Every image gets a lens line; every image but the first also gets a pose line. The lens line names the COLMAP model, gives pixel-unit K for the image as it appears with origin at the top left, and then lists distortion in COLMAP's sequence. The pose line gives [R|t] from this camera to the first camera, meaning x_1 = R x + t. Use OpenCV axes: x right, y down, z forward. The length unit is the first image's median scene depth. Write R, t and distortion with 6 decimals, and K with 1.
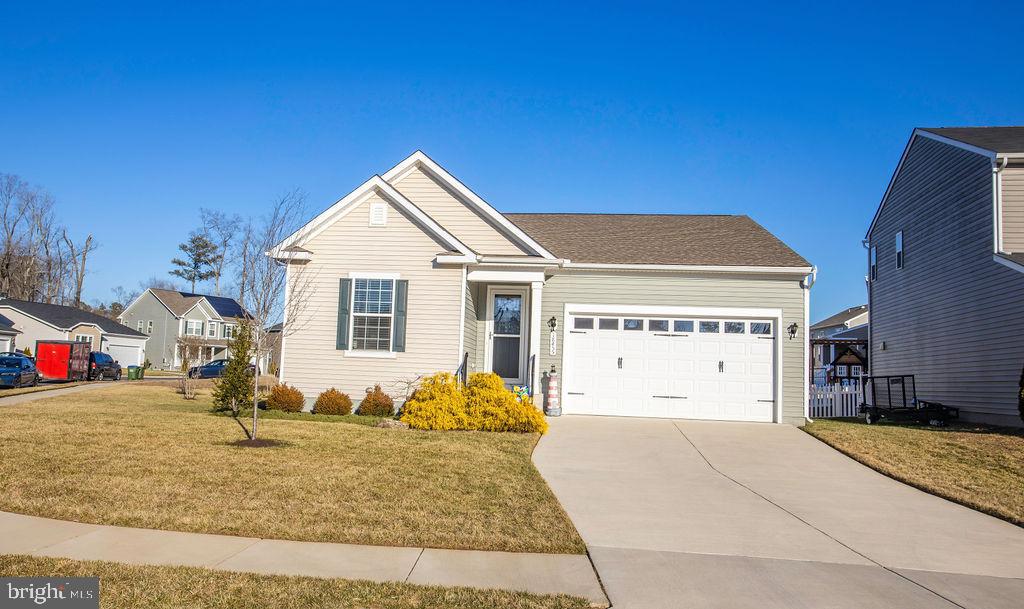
lens RADIAL K [[855.4, 0, 511.4], [0, 855.4, 303.4], [0, 0, 1]] dist [-0.014313, -0.007479]
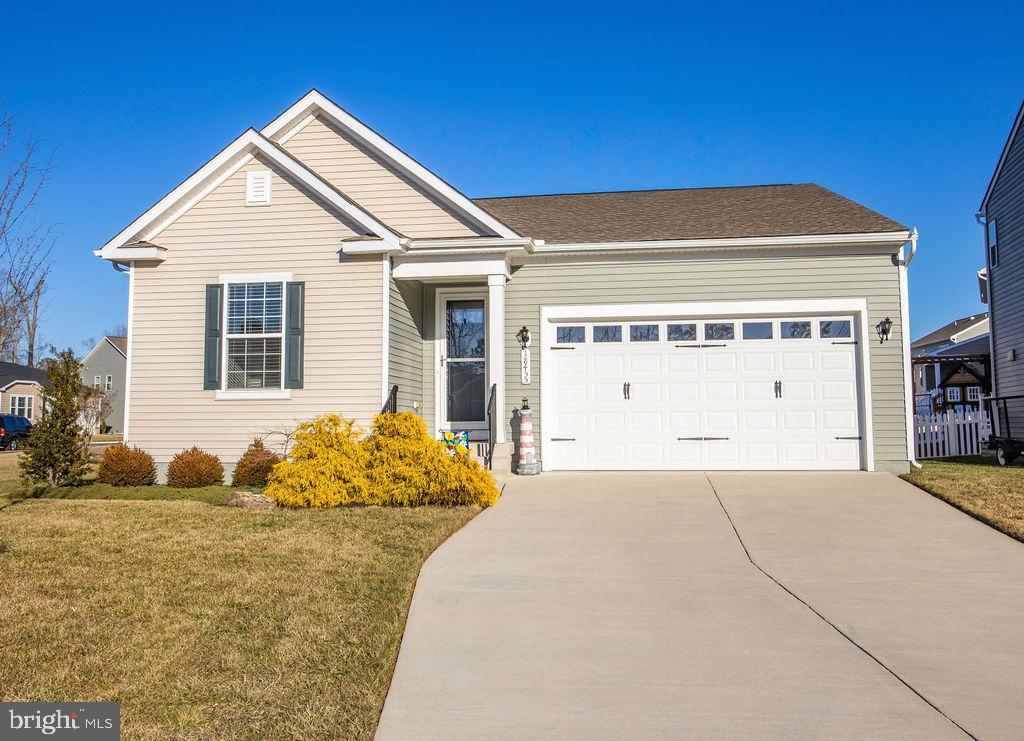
lens RADIAL K [[1024.8, 0, 520.5], [0, 1024.8, 335.5], [0, 0, 1]] dist [-0.008560, 0.000000]
pose [[0.998642, -0.046248, -0.023998, 0.065759], [0.046231, 0.998930, -0.001243, 0.023601], [0.024030, 0.000131, 0.999711, 0.197513]]
